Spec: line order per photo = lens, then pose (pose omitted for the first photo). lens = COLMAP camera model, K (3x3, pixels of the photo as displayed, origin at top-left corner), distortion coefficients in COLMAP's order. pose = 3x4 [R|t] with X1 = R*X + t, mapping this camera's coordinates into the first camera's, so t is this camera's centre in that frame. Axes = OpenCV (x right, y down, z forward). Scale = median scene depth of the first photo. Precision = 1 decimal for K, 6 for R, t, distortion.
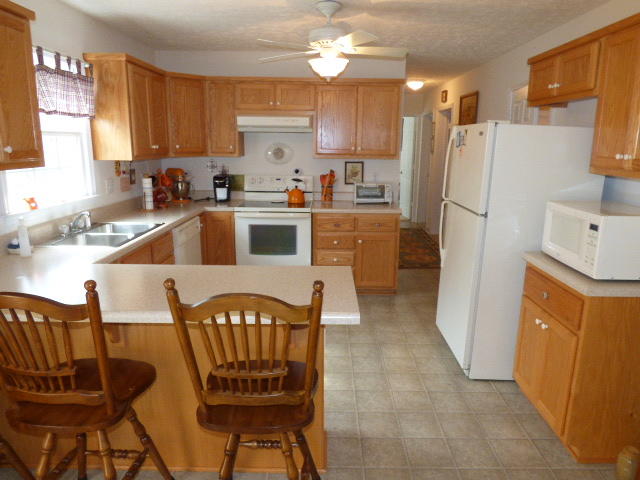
lens RADIAL K [[440.5, 0, 320.5], [0, 440.5, 241.1], [0, 0, 1]] dist [-0.011918, -0.004894]
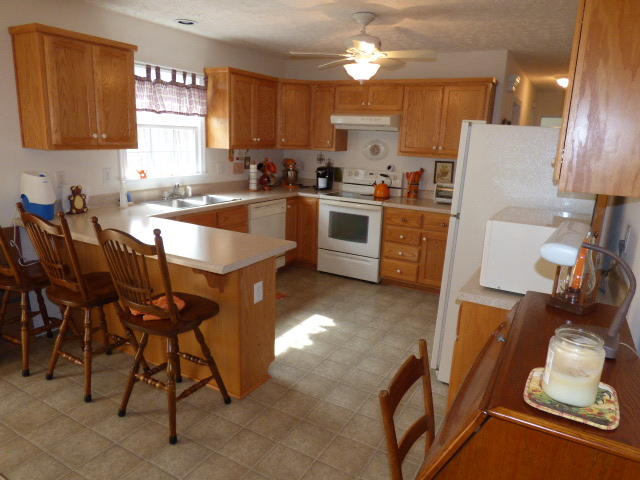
lens RADIAL K [[440.5, 0, 320.2], [0, 440.5, 240.2], [0, 0, 1]] dist [-0.011918, -0.004894]
pose [[0.872316, 0.135891, -0.469679, 0.452505], [-0.136078, 0.990124, 0.033739, 0.002303], [0.469625, 0.034482, 0.882192, -0.011585]]
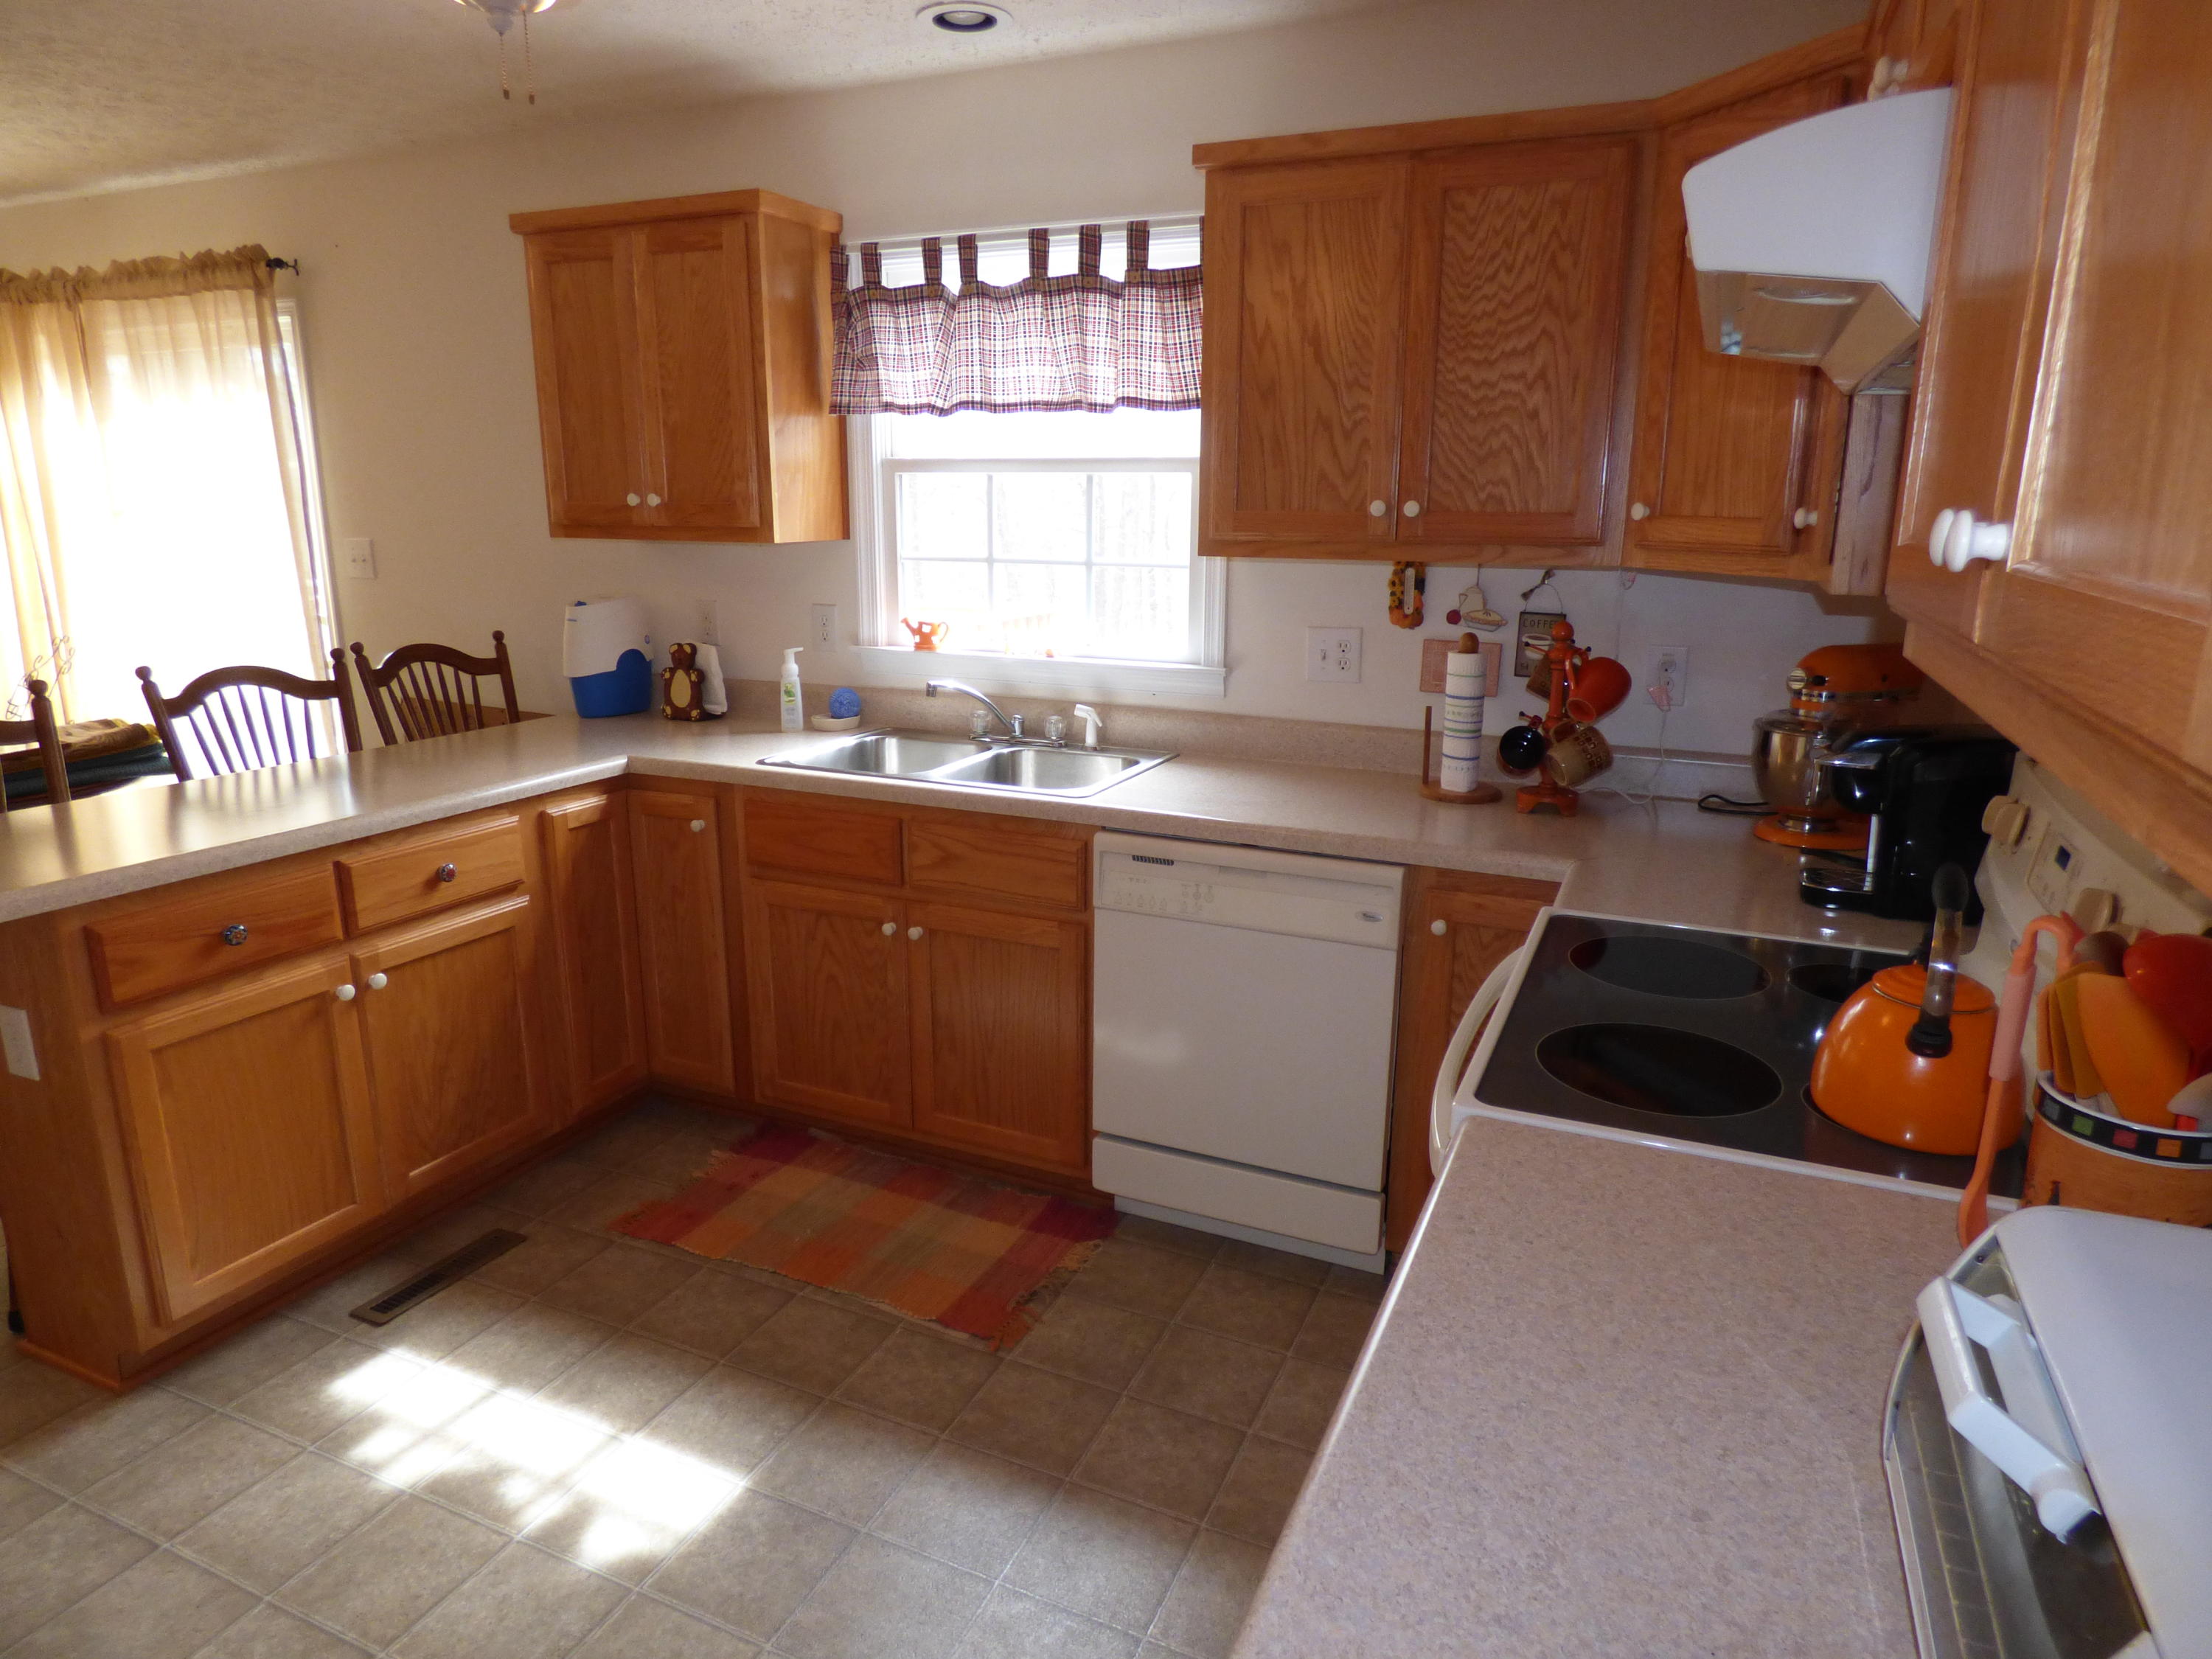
lens RADIAL K [[1349.7, 0, 1104.6], [0, 1349.7, 827.5], [0, 0, 1]] dist [-0.016538, -0.001022]
pose [[-0.402361, 0.201954, -0.892928, 0.354506], [-0.211942, 0.928318, 0.305461, -0.267191], [0.890610, 0.312155, -0.330717, 1.265426]]
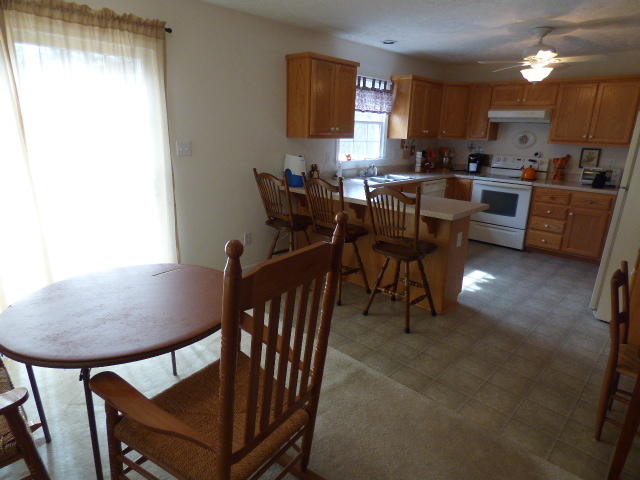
lens RADIAL K [[390.5, 0, 320.7], [0, 390.5, 240.2], [0, 0, 1]] dist [-0.016538, -0.001022]
pose [[0.724373, 0.195319, -0.661162, 0.391901], [-0.165345, 0.980257, 0.108432, 0.087935], [0.669287, 0.030775, 0.742366, -0.312271]]
